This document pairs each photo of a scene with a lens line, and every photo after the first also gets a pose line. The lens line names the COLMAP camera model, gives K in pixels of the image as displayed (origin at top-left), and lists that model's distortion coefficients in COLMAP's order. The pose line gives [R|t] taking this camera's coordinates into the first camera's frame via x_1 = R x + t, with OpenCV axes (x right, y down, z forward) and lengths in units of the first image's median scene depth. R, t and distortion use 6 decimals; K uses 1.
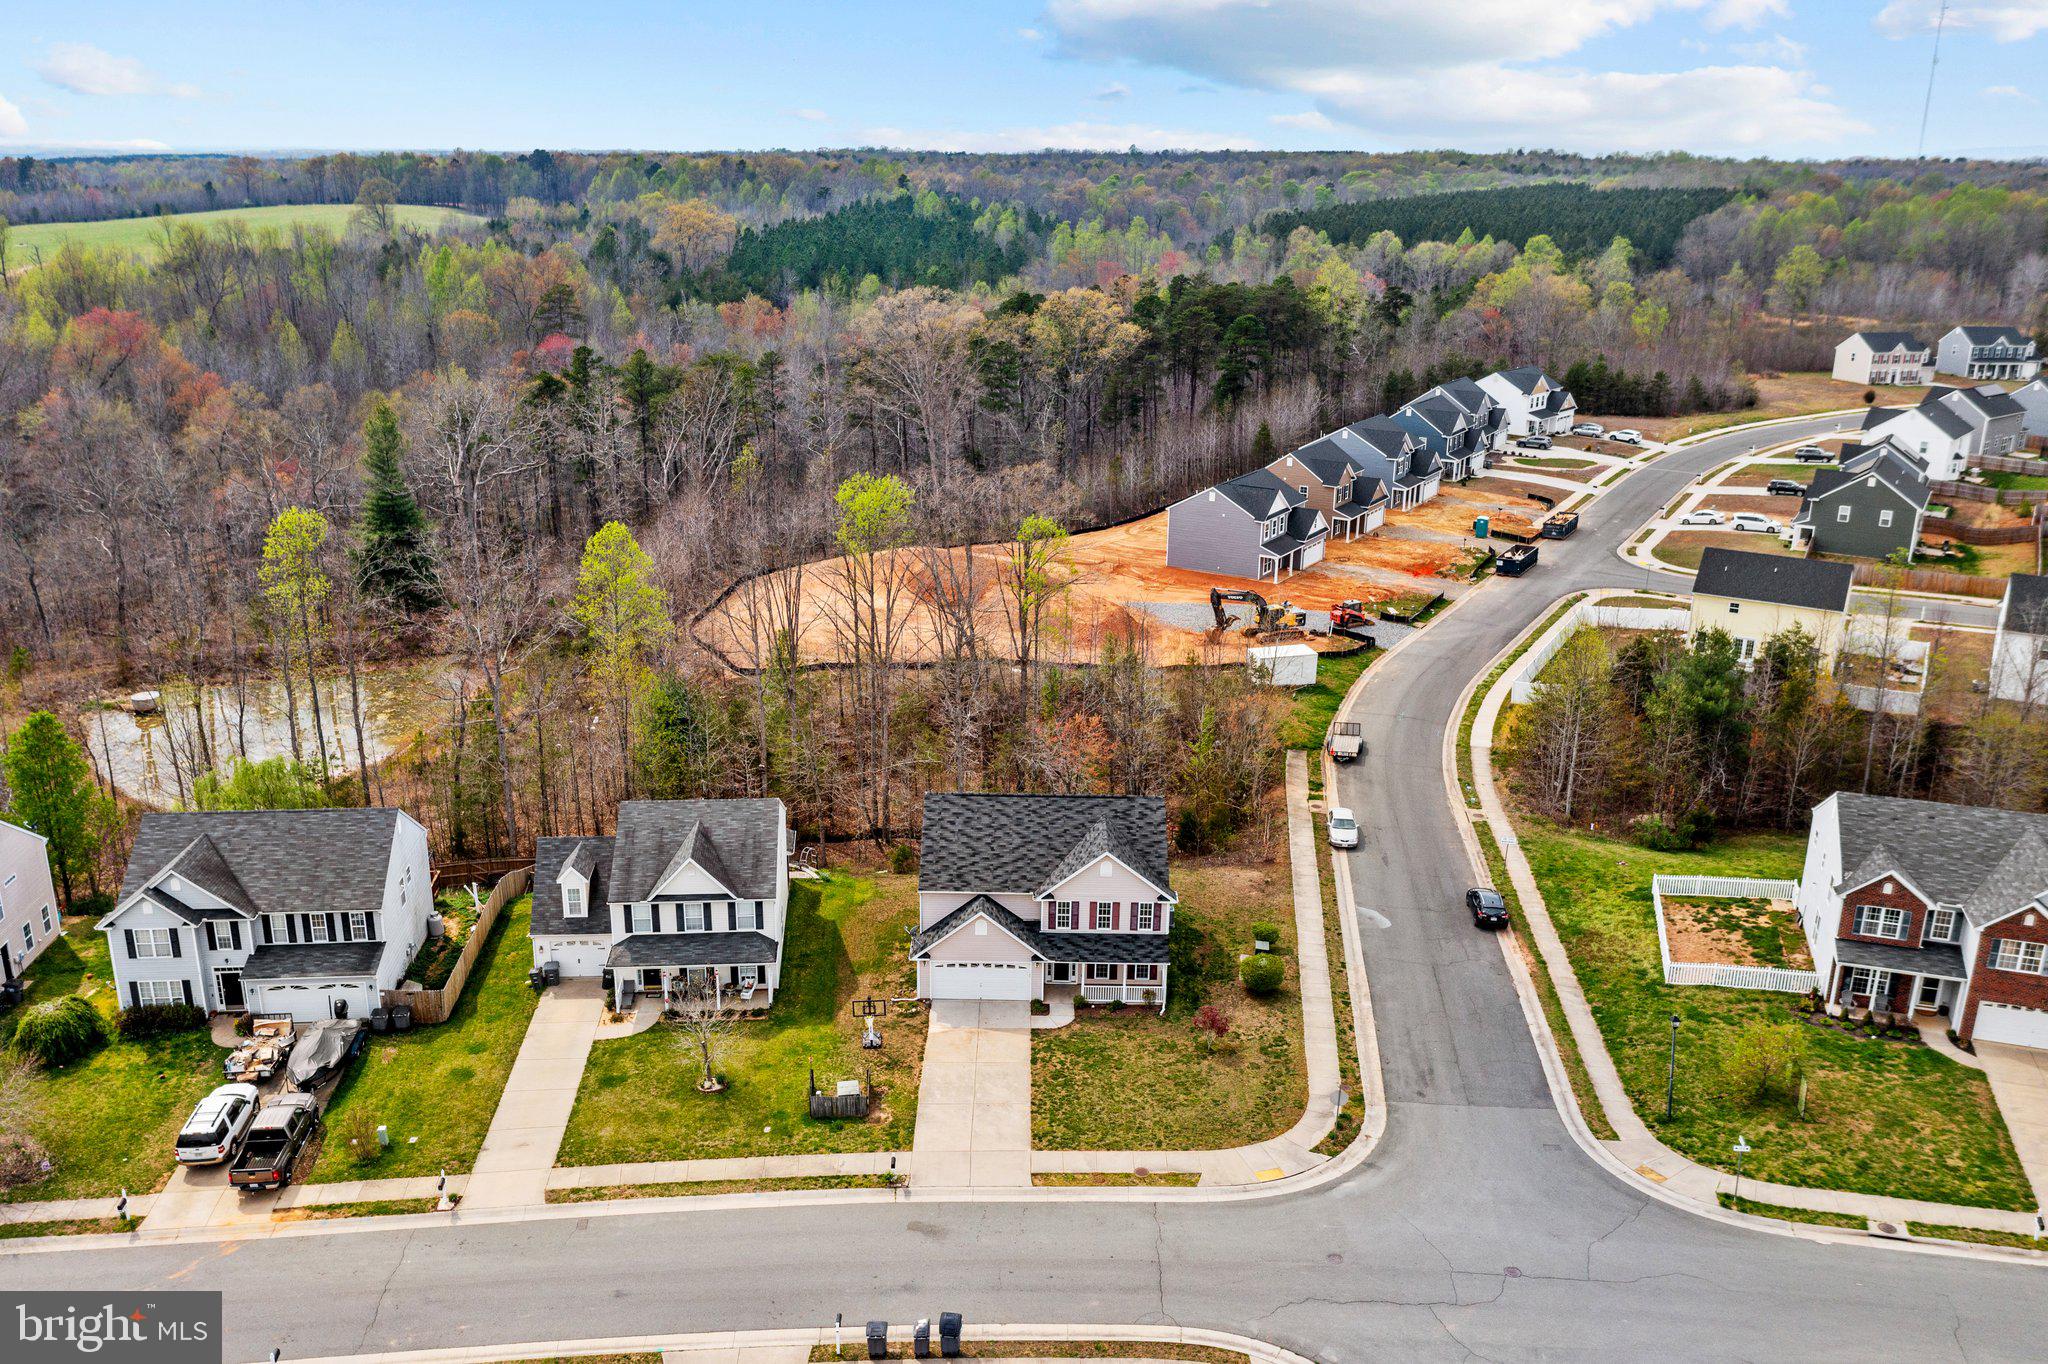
lens RADIAL K [[1638.6, 0, 1030.2], [0, 1638.6, 681.0], [0, 0, 1]] dist [-0.029475, 0.000086]
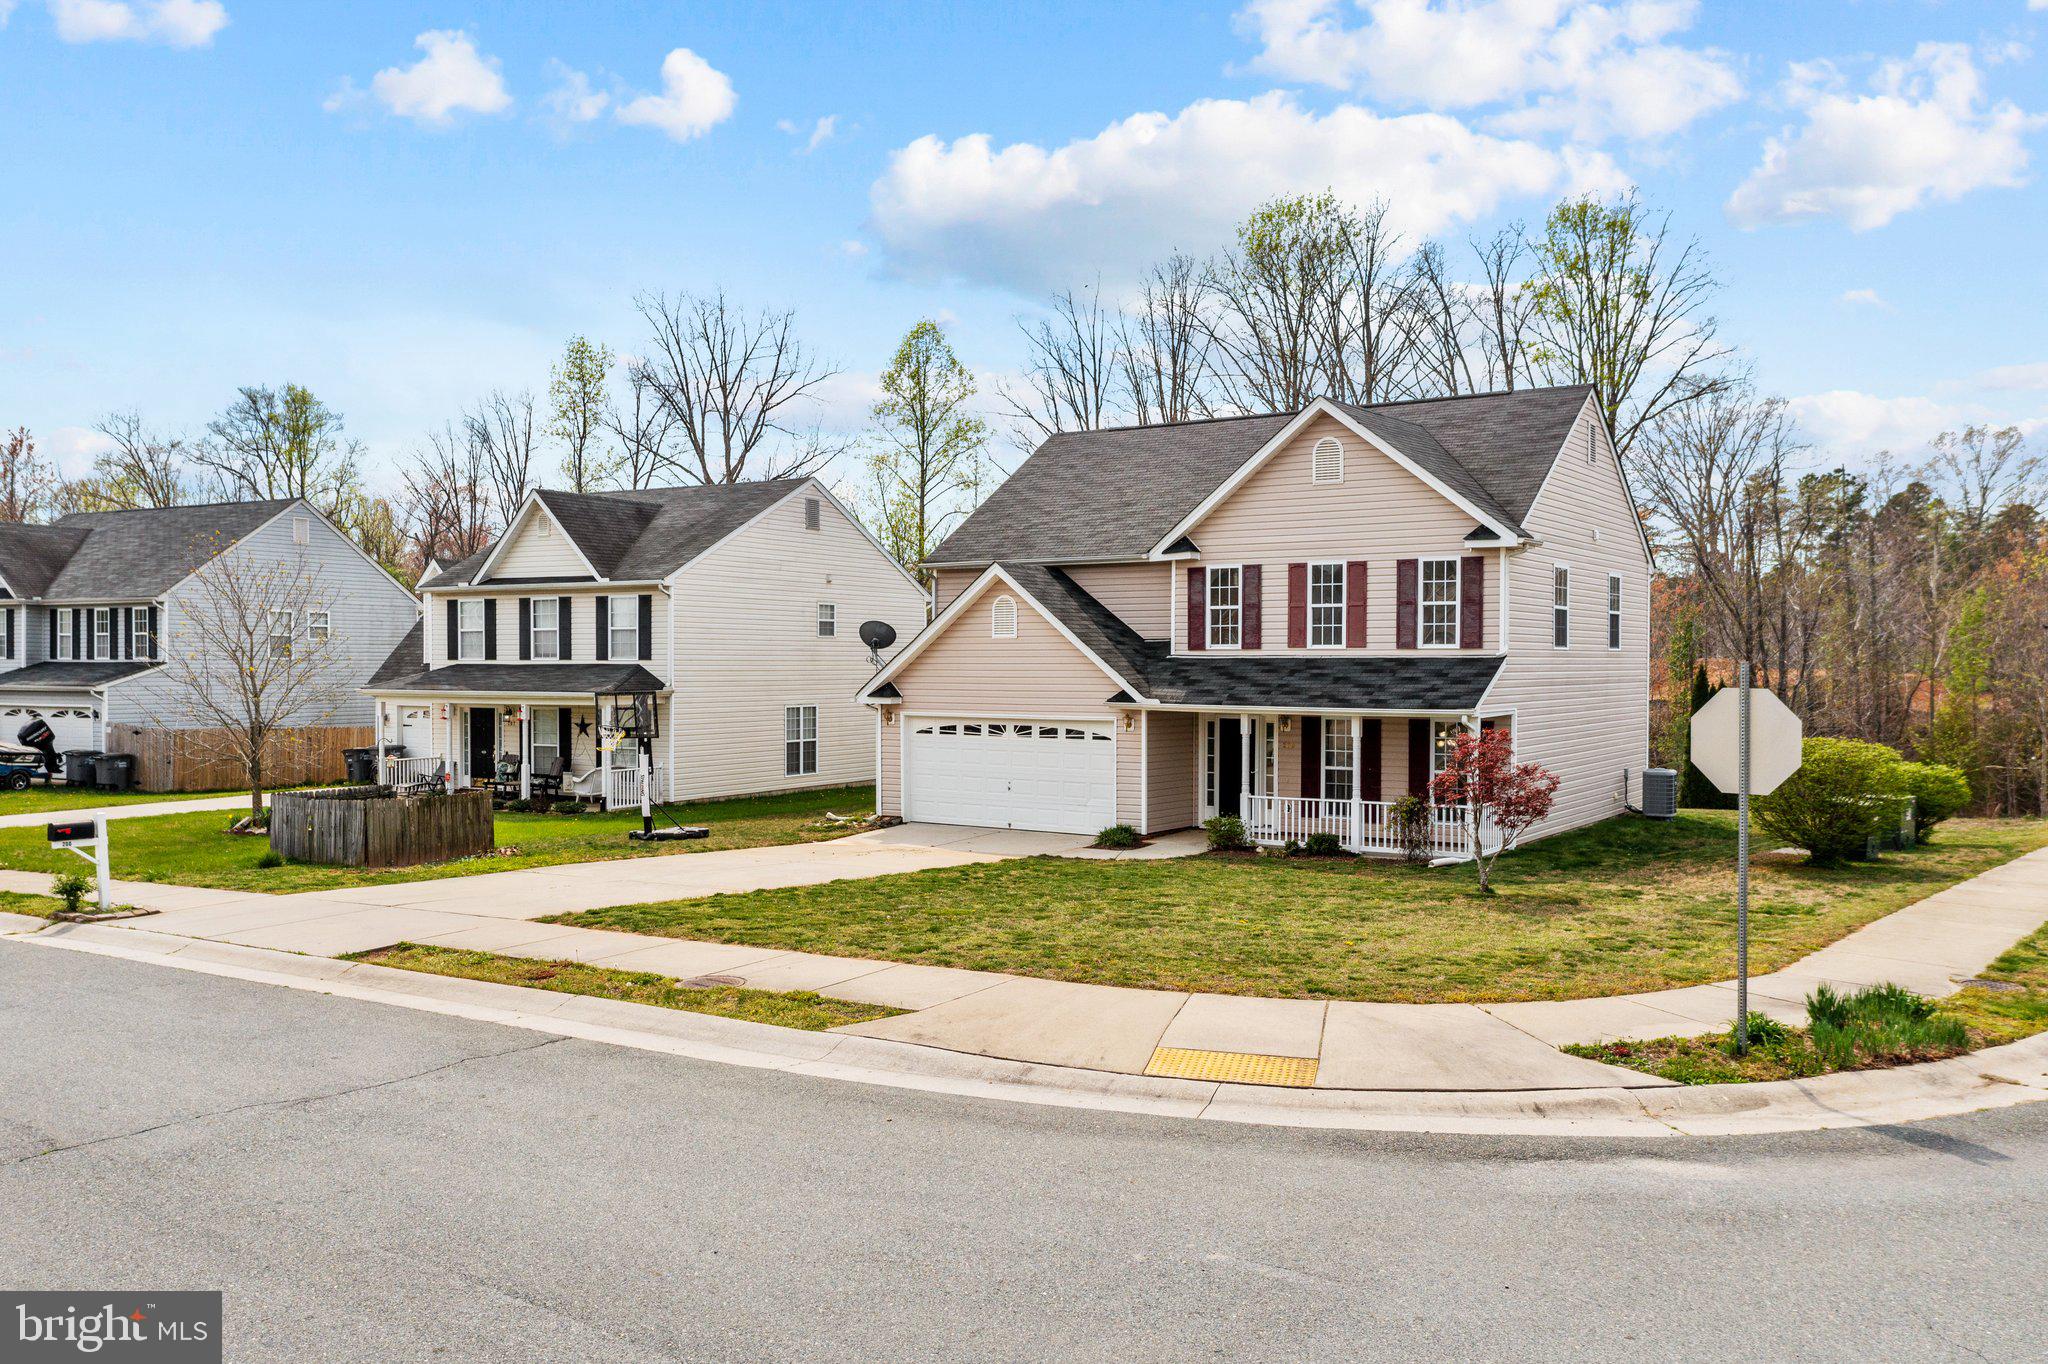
lens RADIAL K [[1638.6, 0, 1020.6], [0, 1638.6, 680.6], [0, 0, 1]] dist [-0.029475, 0.000086]
pose [[0.830956, -0.001075, -0.556337, 0.188142], [-0.161379, 0.956537, -0.242888, 0.257076], [0.532418, 0.291611, 0.794666, 0.693473]]
